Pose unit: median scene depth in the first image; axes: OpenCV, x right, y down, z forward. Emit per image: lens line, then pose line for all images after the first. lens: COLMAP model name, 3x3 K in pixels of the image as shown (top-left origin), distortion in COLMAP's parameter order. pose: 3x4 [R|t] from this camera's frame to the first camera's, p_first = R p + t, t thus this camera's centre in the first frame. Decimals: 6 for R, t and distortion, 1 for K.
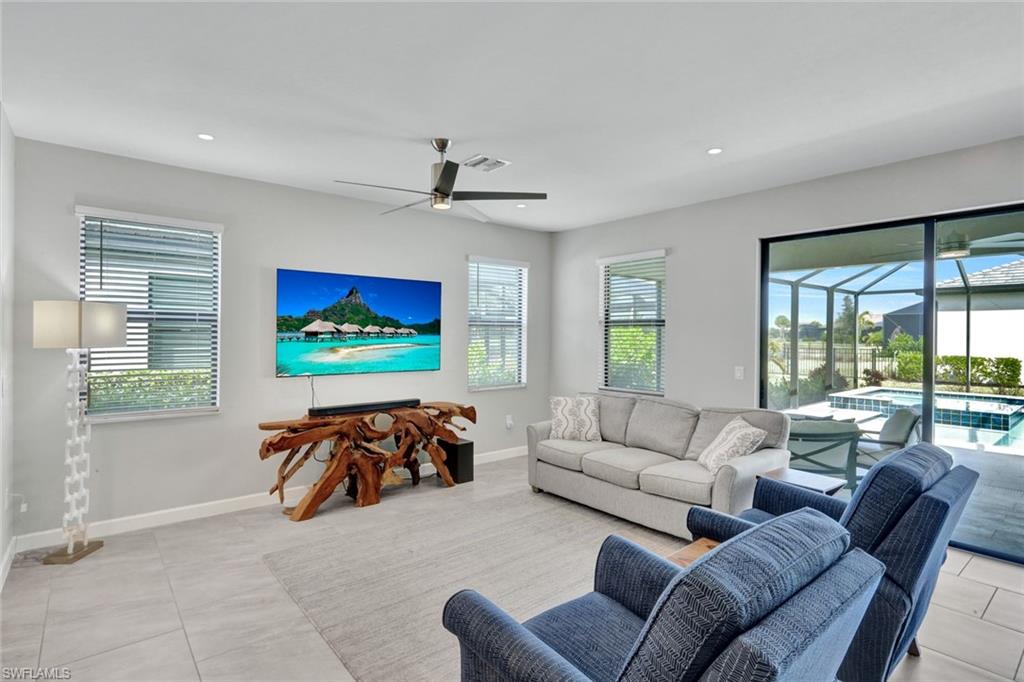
lens RADIAL K [[508.7, 0, 509.2], [0, 508.7, 340.8], [0, 0, 1]] dist [0.004925, 0.000636]
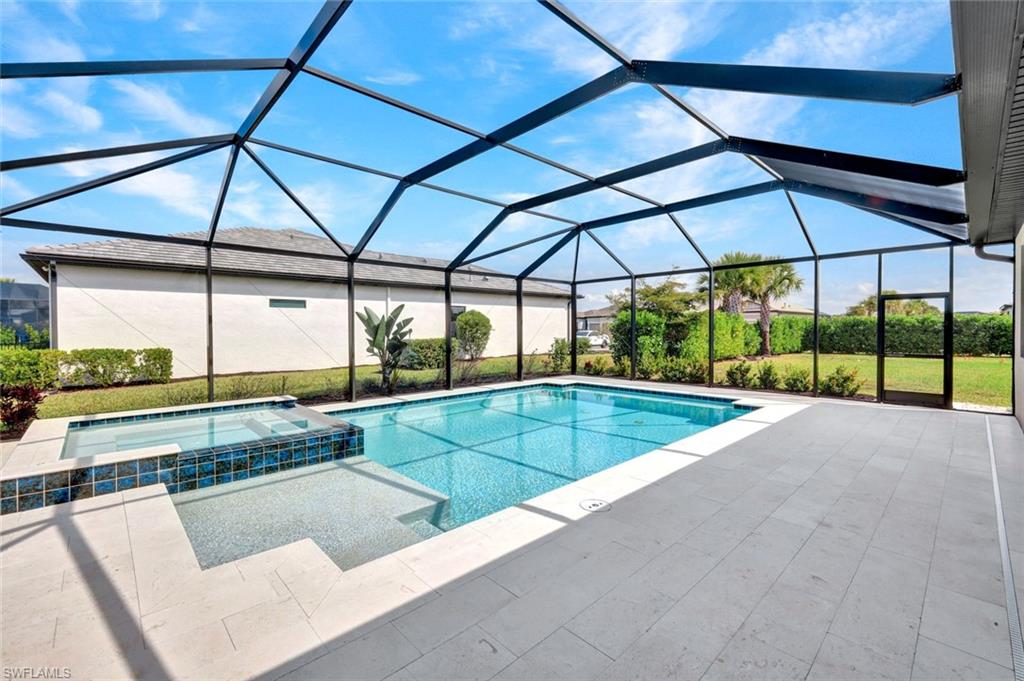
lens RADIAL K [[439.7, 0, 507.9], [0, 439.7, 336.2], [0, 0, 1]] dist [0.001922, 0.000156]
pose [[-0.069411, -0.017590, 0.997433, 0.830056], [0.012901, 0.999745, 0.018528, 0.029498], [-0.997505, 0.014154, -0.069166, 1.793958]]
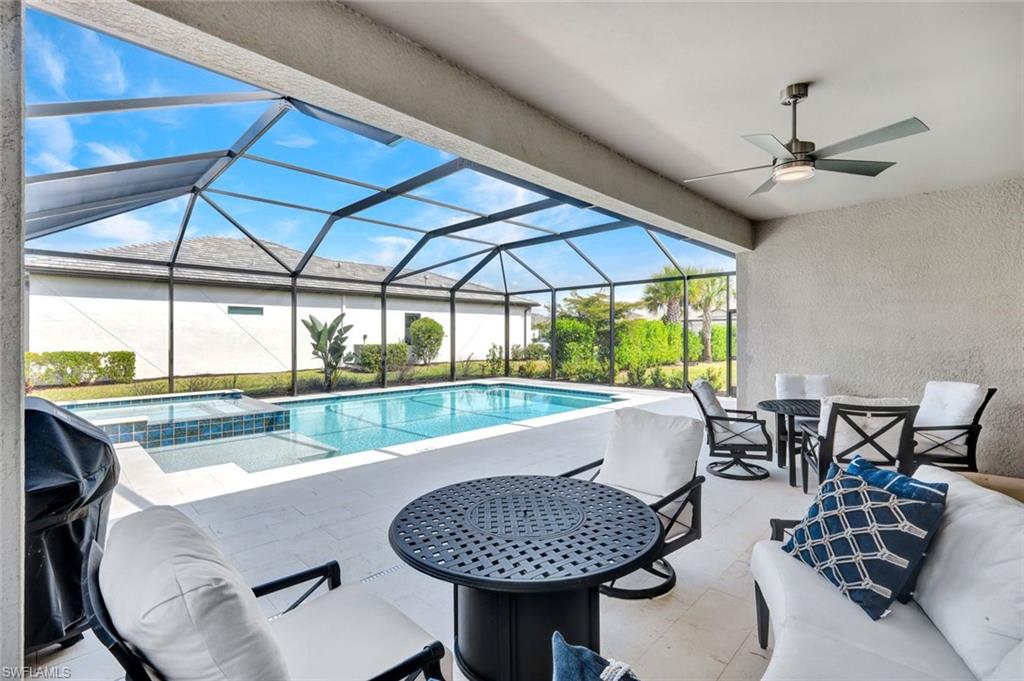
lens RADIAL K [[462.2, 0, 507.8], [0, 462.2, 336.8], [0, 0, 1]] dist [0.002682, 0.000784]
pose [[-0.103996, -0.003492, 0.994572, 0.304963], [0.007759, 0.999961, 0.004322, 0.035075], [-0.994547, 0.008167, -0.103965, 1.493384]]
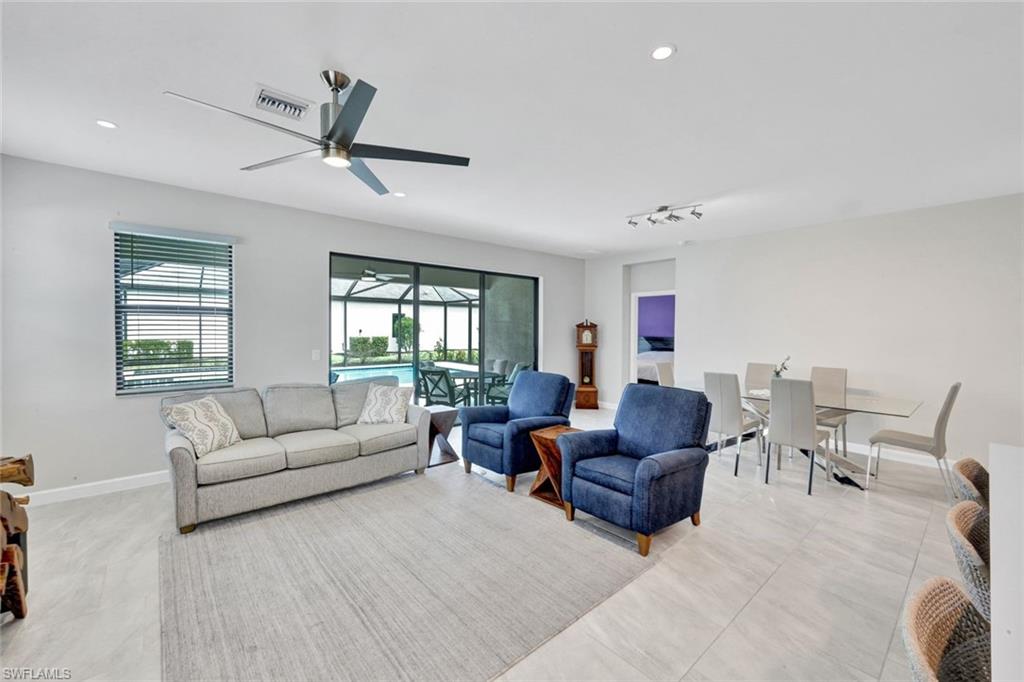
lens RADIAL K [[415.1, 0, 504.9], [0, 415.1, 341.9], [0, 0, 1]] dist [0.005607, 0.000144]
pose [[-0.016675, -0.035309, 0.999237, -0.600376], [0.001006, 0.999375, 0.035331, -0.005214], [-0.999860, 0.001594, -0.016629, 0.577443]]
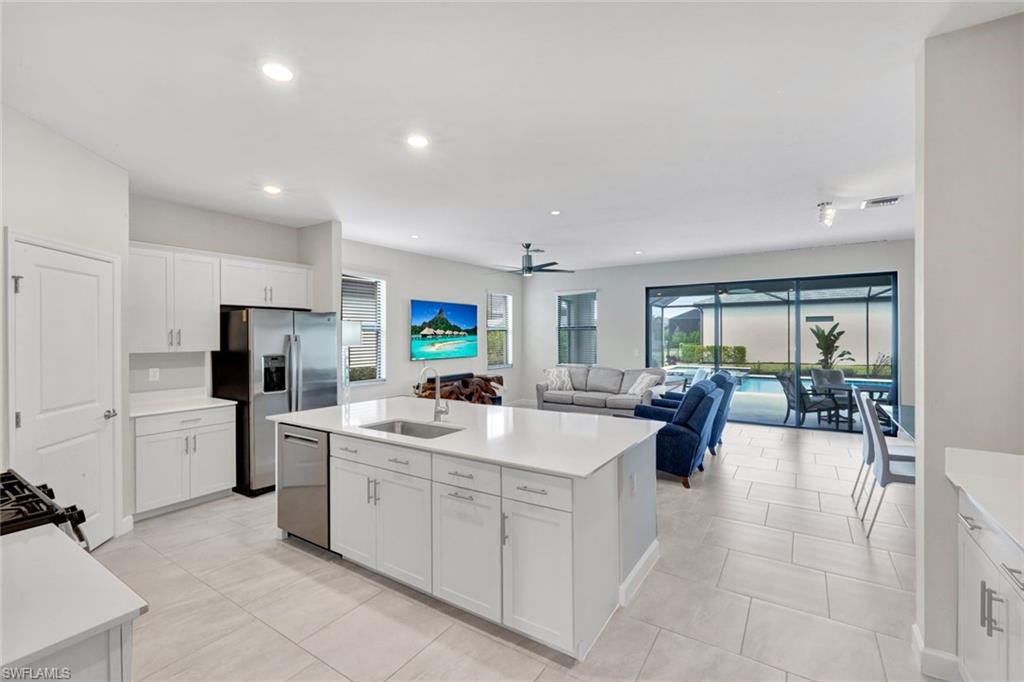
lens RADIAL K [[439.7, 0, 511.5], [0, 439.7, 335.3], [0, 0, 1]] dist [0.001922, 0.000156]
pose [[0.955908, -0.009502, 0.293512, -0.561046], [0.012462, 0.999889, -0.008215, 0.001654], [-0.293401, 0.011510, 0.955920, -0.549629]]
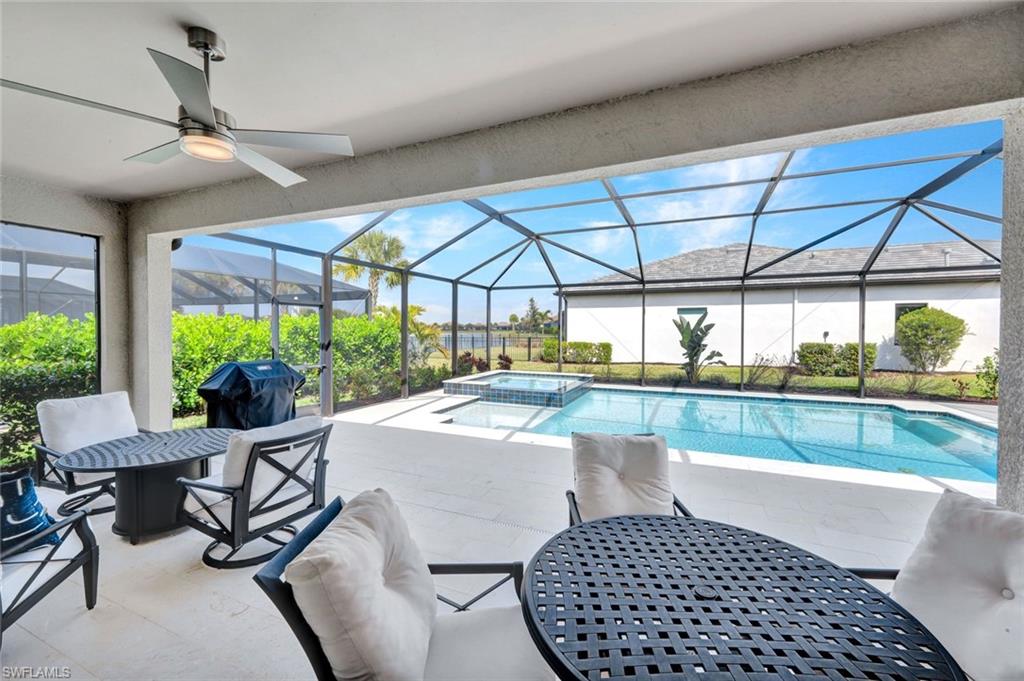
lens RADIAL K [[415.1, 0, 527.0], [0, 415.1, 337.1], [0, 0, 1]] dist [0.005607, 0.000144]
pose [[0.880126, -0.009057, 0.474654, 0.999703], [0.004457, 0.999932, 0.010815, 0.020482], [-0.474720, -0.007404, 0.880106, 0.484092]]
